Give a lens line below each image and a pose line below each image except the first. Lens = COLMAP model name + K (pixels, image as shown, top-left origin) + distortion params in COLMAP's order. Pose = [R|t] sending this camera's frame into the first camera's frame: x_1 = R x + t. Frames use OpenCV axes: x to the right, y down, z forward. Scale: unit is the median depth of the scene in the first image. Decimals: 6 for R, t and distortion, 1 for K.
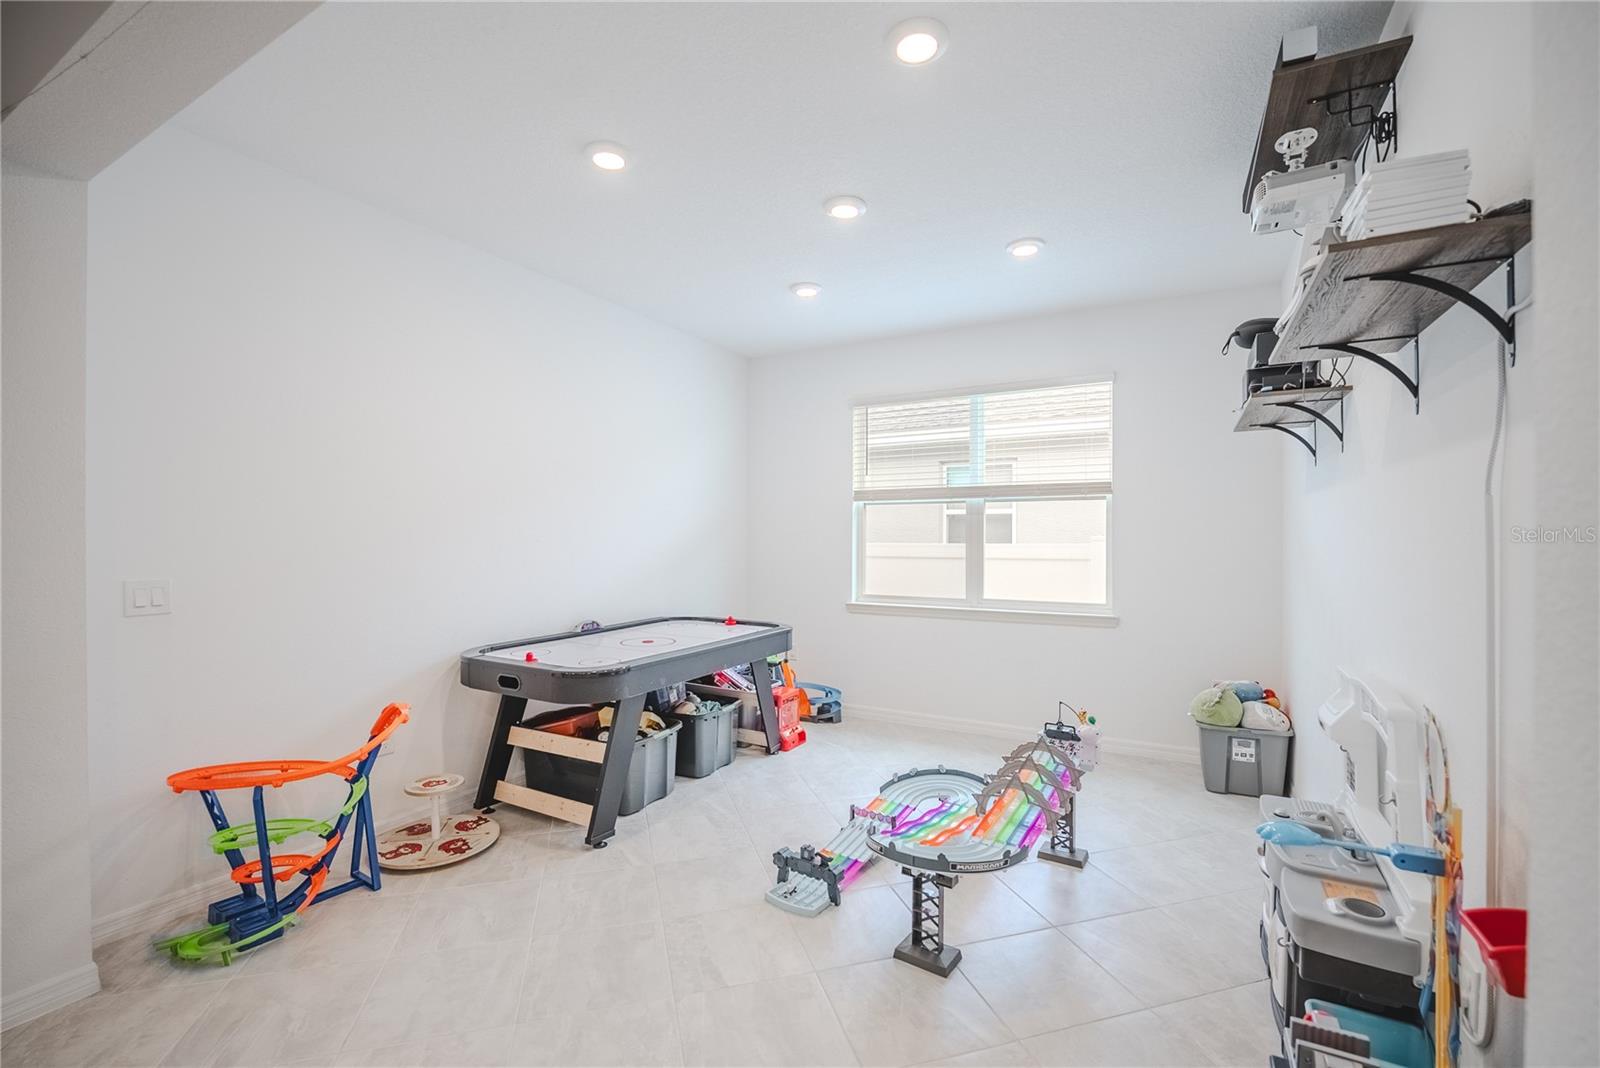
lens RADIAL K [[686.4, 0, 799.3], [0, 686.4, 538.7], [0, 0, 1]] dist [-0.022714, -0.000033]
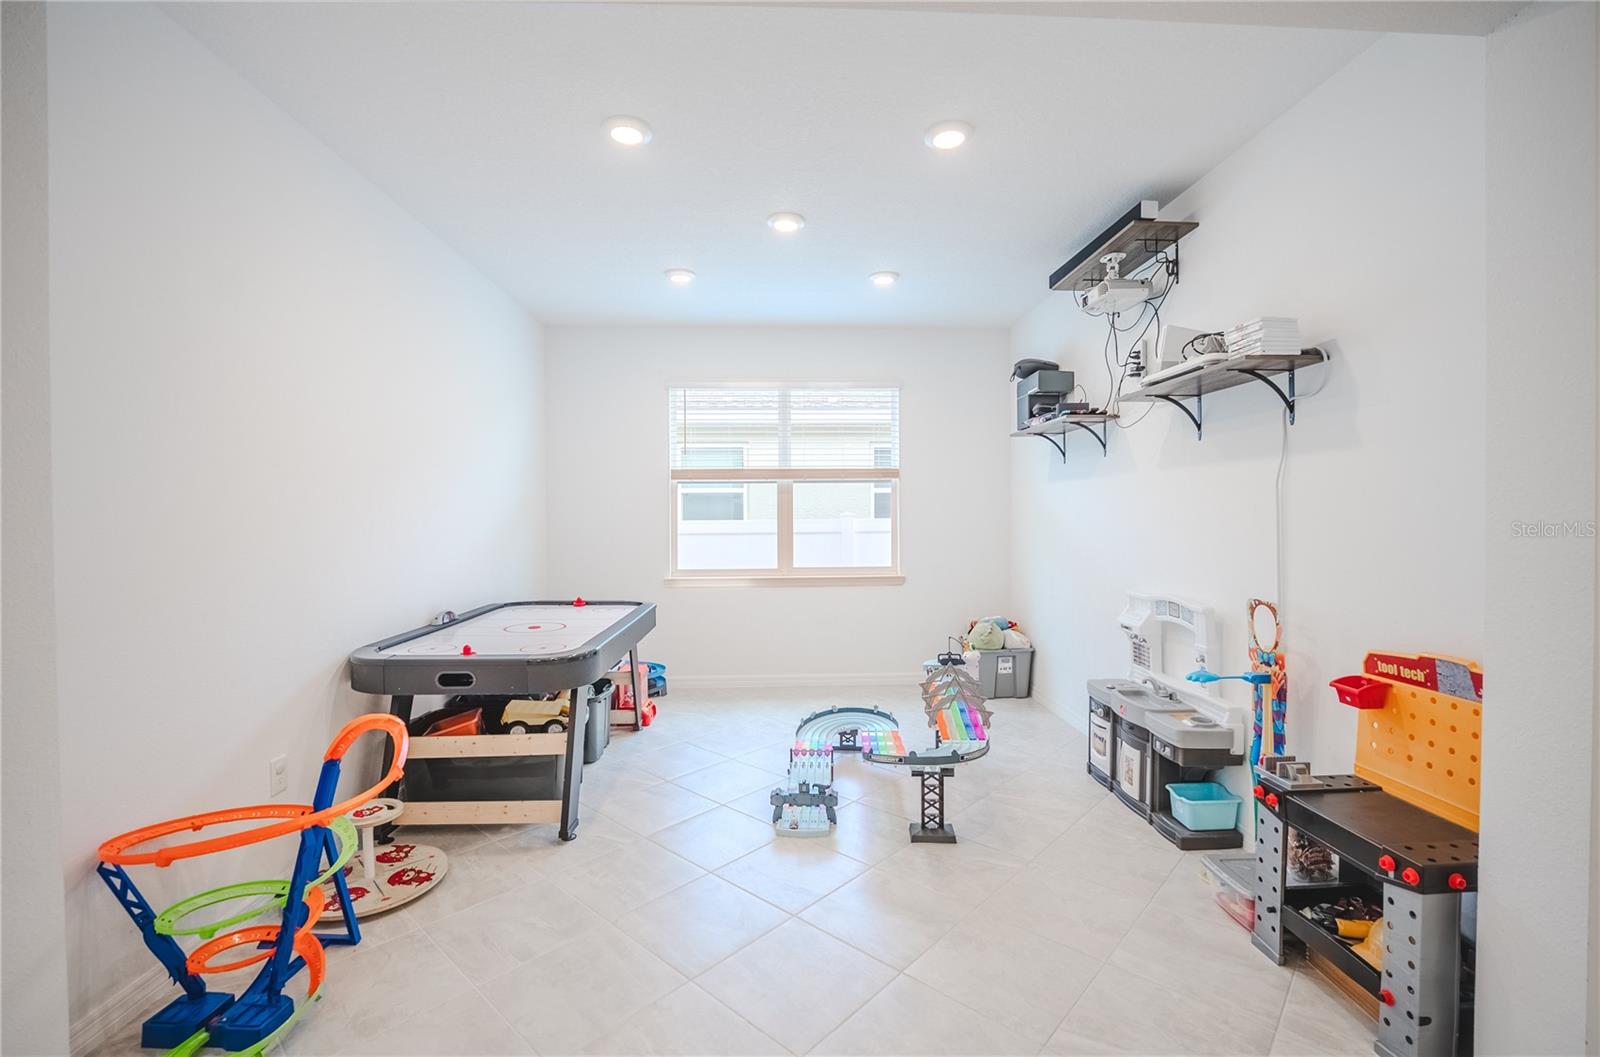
lens RADIAL K [[698.2, 0, 806.9], [0, 698.2, 522.2], [0, 0, 1]] dist [-0.020666, 0.000693]
pose [[0.850401, -0.012077, 0.525997, -0.501658], [0.008342, 0.999920, 0.009473, 0.001625], [-0.526069, -0.003668, 0.850434, -0.000464]]
